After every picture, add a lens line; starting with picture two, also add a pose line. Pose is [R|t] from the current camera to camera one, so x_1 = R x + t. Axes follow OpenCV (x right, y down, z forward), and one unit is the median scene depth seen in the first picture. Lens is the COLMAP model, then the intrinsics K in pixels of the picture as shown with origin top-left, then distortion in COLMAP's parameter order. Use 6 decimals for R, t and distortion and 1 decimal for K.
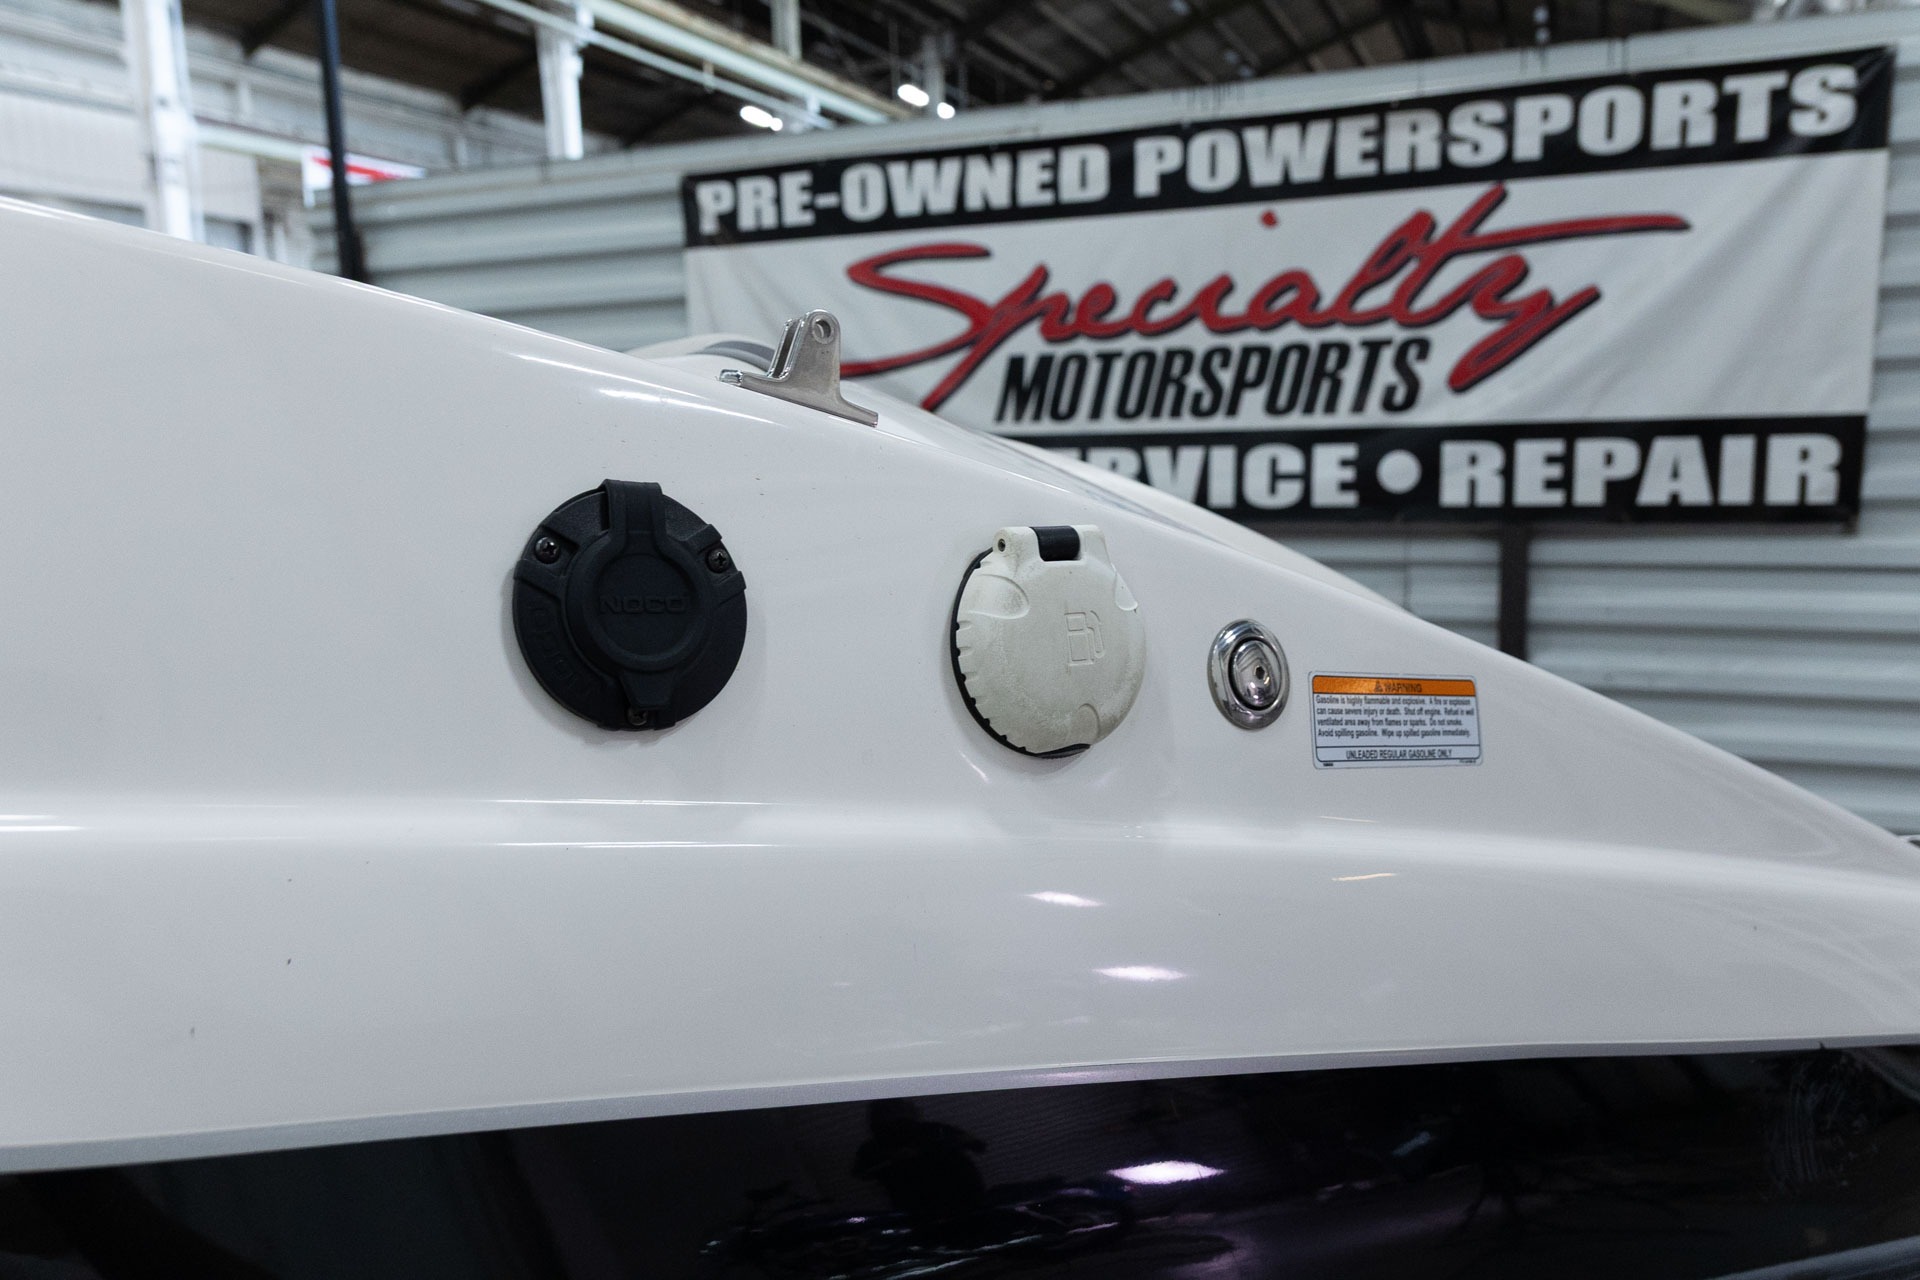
lens RADIAL K [[1484.1, 0, 903.7], [0, 1484.1, 664.6], [0, 0, 1]] dist [0.031178, -0.038996]
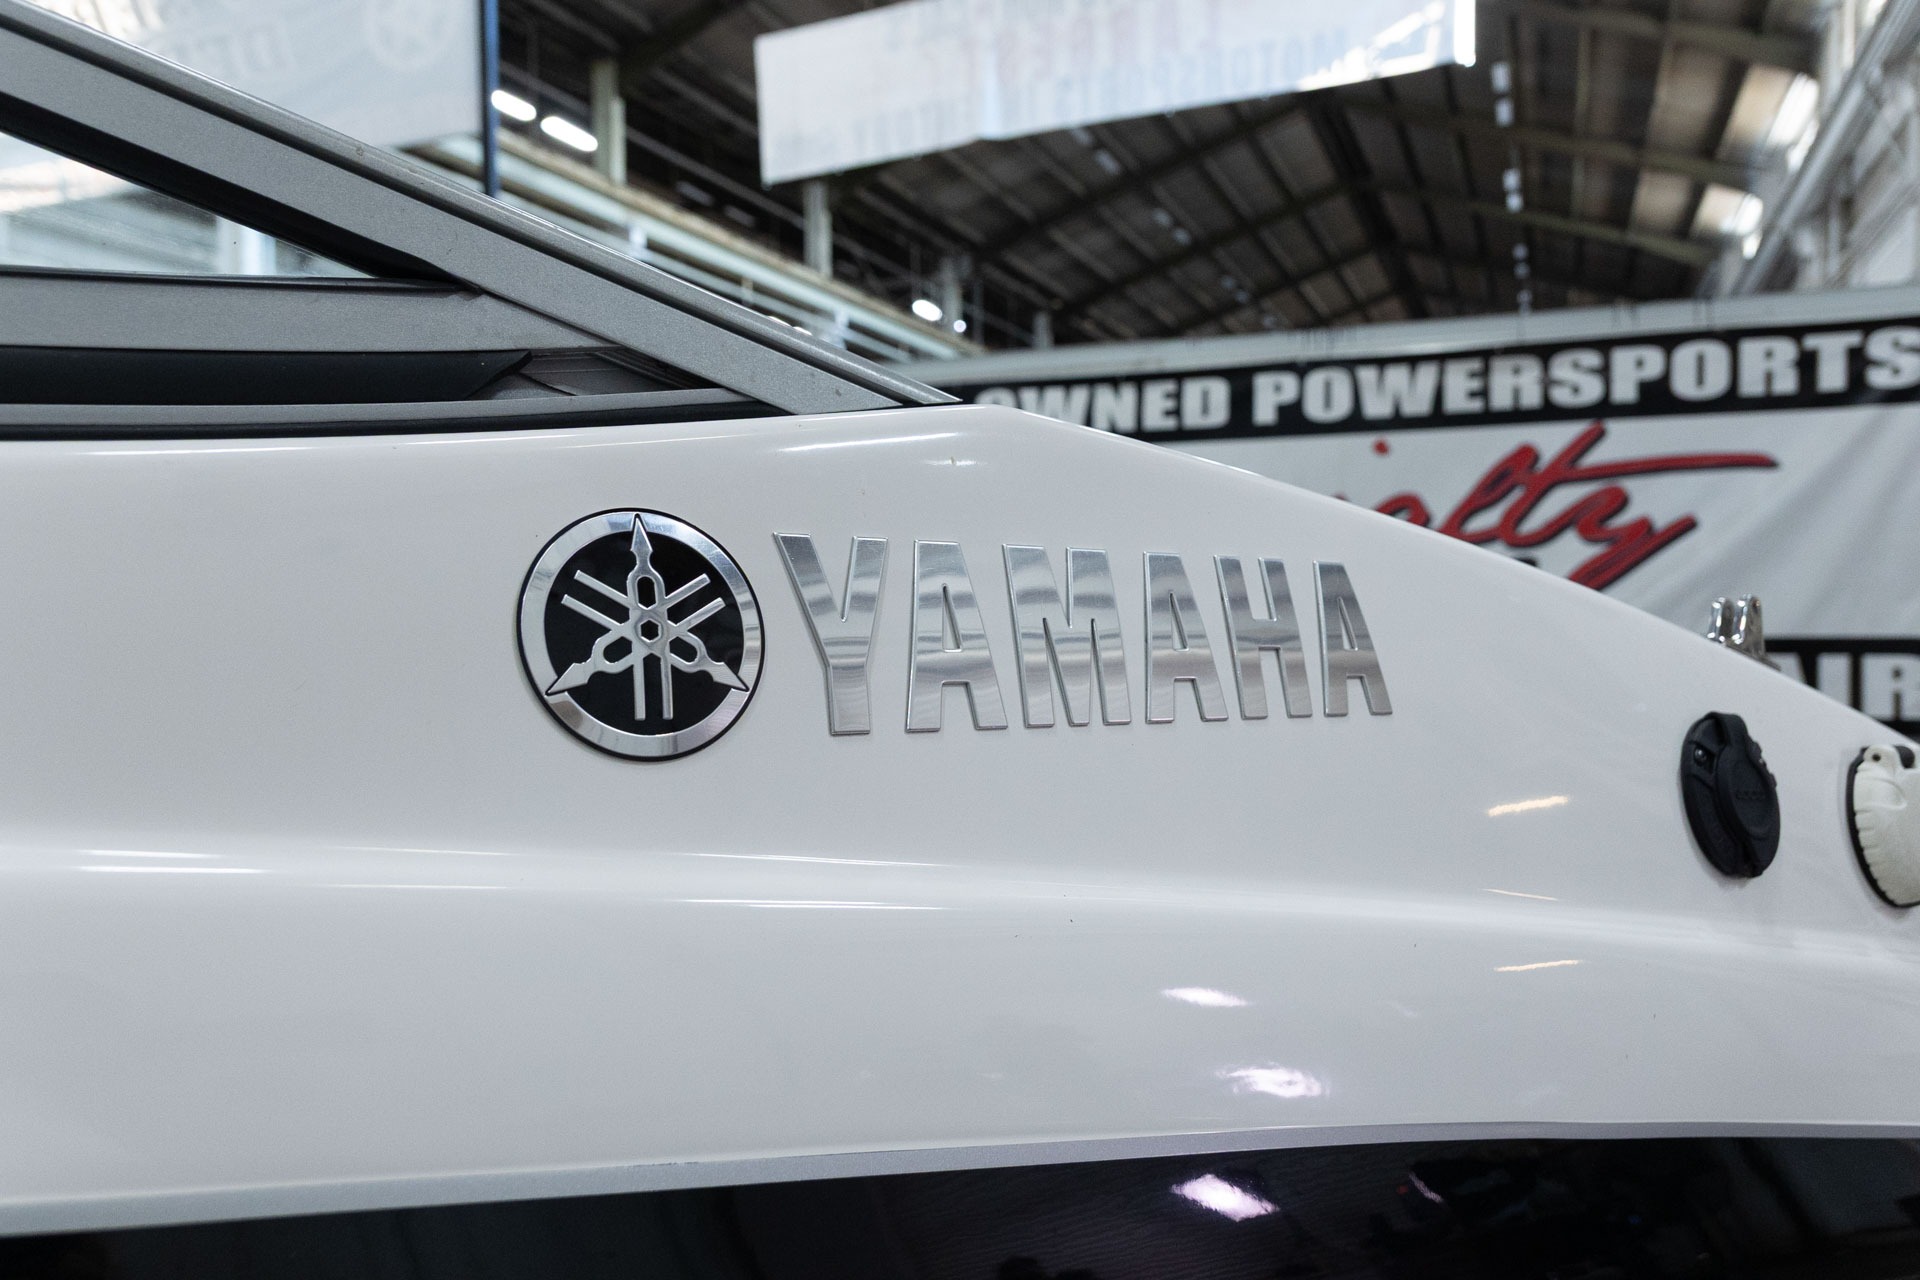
lens RADIAL K [[1484.1, 0, 903.4], [0, 1484.1, 655.1], [0, 0, 1]] dist [0.031178, -0.038996]
pose [[0.999759, 0.021239, 0.005471, -0.107484], [-0.020304, 0.990600, -0.135277, 0.006032], [-0.008293, 0.135134, 0.990793, -0.057037]]
